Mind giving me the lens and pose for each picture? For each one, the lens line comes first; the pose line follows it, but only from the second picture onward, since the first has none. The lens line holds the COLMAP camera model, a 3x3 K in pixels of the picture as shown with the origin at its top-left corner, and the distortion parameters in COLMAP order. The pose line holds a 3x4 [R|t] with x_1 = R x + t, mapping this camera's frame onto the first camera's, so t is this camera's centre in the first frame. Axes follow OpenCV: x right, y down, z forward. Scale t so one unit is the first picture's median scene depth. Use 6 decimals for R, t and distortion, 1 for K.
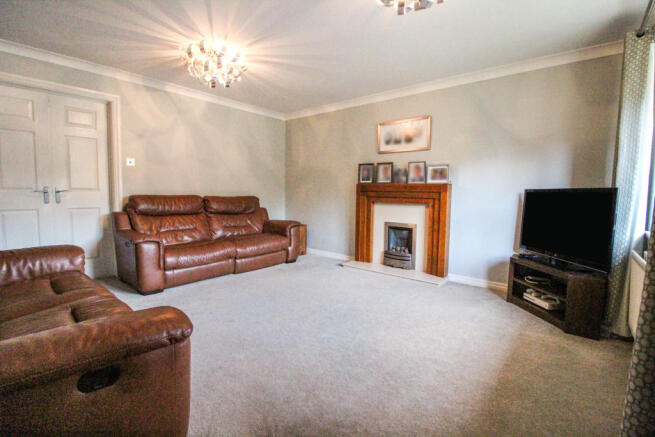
lens RADIAL K [[303.1, 0, 332.7], [0, 303.1, 212.2], [0, 0, 1]] dist [-0.000333, -0.009587]
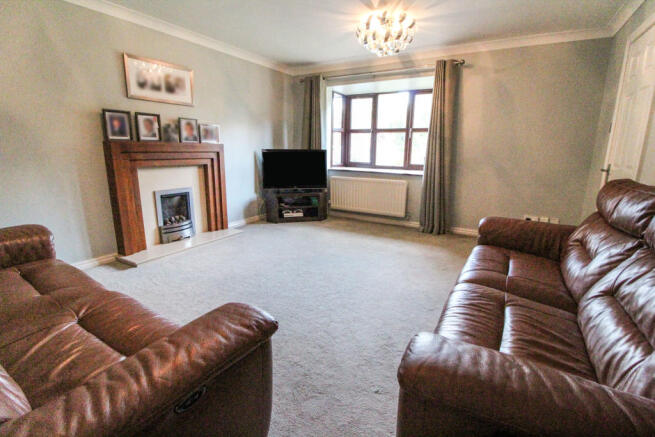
lens RADIAL K [[303.1, 0, 332.7], [0, 303.1, 212.2], [0, 0, 1]] dist [-0.000333, -0.009587]
pose [[-0.166648, -0.212336, 0.962882, -0.696591], [0.056583, 0.972869, 0.224332, -0.067658], [-0.984392, 0.091867, -0.150112, 0.691930]]
